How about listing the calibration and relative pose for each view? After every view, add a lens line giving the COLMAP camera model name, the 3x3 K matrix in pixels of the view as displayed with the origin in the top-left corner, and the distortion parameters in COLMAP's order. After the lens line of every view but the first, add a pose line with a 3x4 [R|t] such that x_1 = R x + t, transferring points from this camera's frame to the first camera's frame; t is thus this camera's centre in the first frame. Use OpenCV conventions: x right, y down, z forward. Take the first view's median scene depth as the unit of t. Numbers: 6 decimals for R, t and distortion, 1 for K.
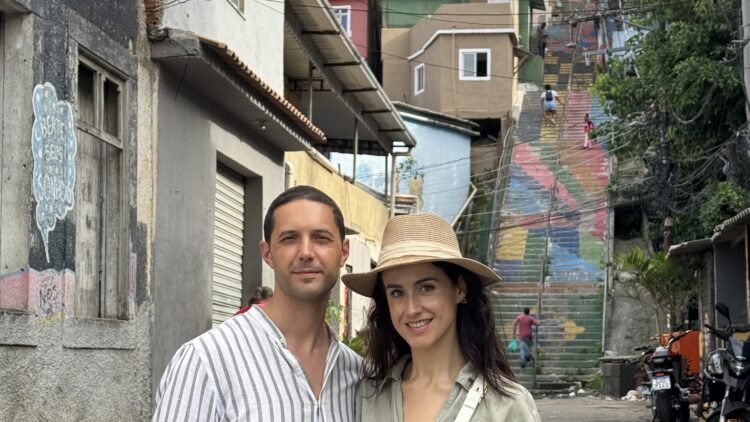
lens RADIAL K [[1367.7, 0, 375.0], [0, 1367.7, 211.0], [0, 0, 1]] dist [0.153326, 0.214461]
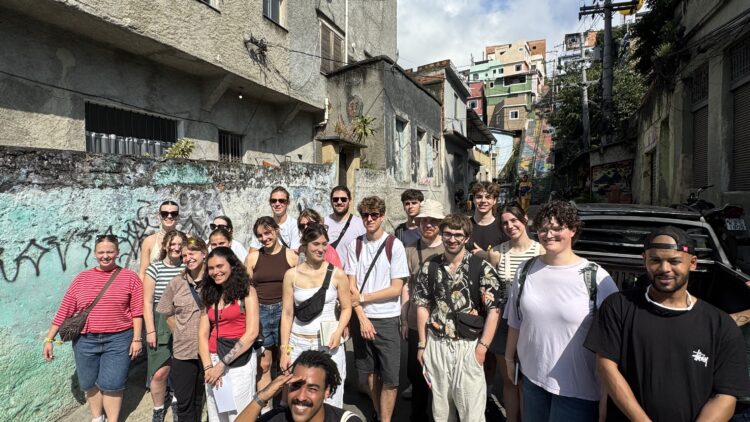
lens RADIAL K [[395.6, 0, 375.0], [0, 395.6, 211.0], [0, 0, 1]] dist [0.001025, 0.000352]
pose [[0.963822, -0.008698, -0.266406, -0.009666], [0.044543, 0.990669, 0.128808, -0.016941], [0.262800, -0.136015, 0.955215, -0.267990]]
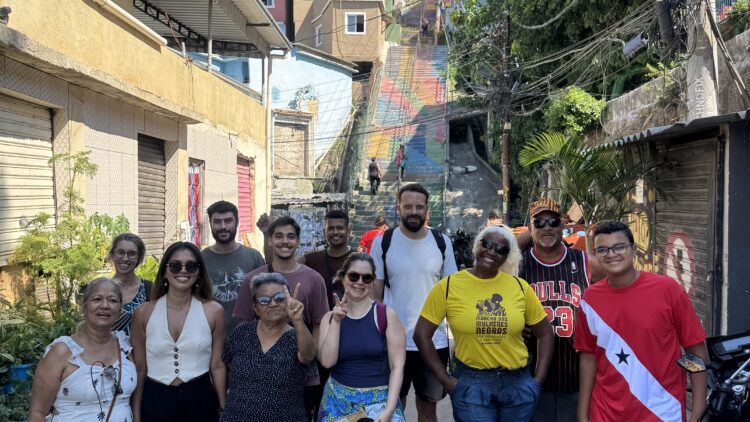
lens RADIAL K [[682.5, 0, 375.0], [0, 682.5, 211.0], [0, 0, 1]] dist [0.145290, -0.000359]
pose [[0.995713, 0.000395, 0.092496, 0.059103], [-0.010791, 0.993659, 0.111918, 0.022415], [-0.091865, -0.112437, 0.989403, 0.570759]]
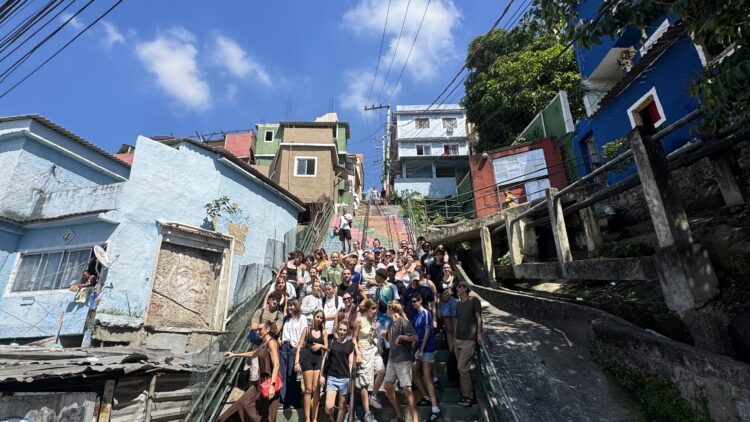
lens RADIAL K [[395.6, 0, 375.0], [0, 395.6, 211.0], [0, 0, 1]] dist [0.001025, 0.000352]
pose [[0.983875, 0.047140, 0.172532, 0.173876], [0.003059, 0.960065, -0.279760, 0.111763], [-0.178830, 0.275776, 0.944440, 1.446646]]
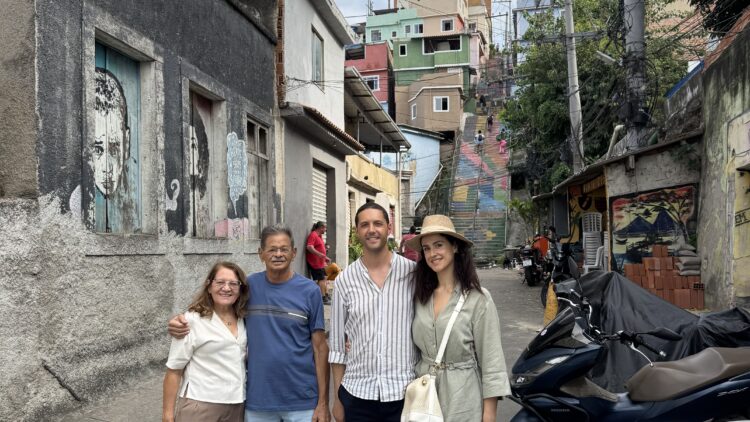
lens RADIAL K [[682.5, 0, 375.0], [0, 682.5, 211.0], [0, 0, 1]] dist [0.145290, -0.000359]
pose [[0.999389, -0.018161, -0.029851, 0.006467], [0.019682, 0.998480, 0.051473, -0.008904], [0.028871, -0.052029, 0.998228, -0.032864]]
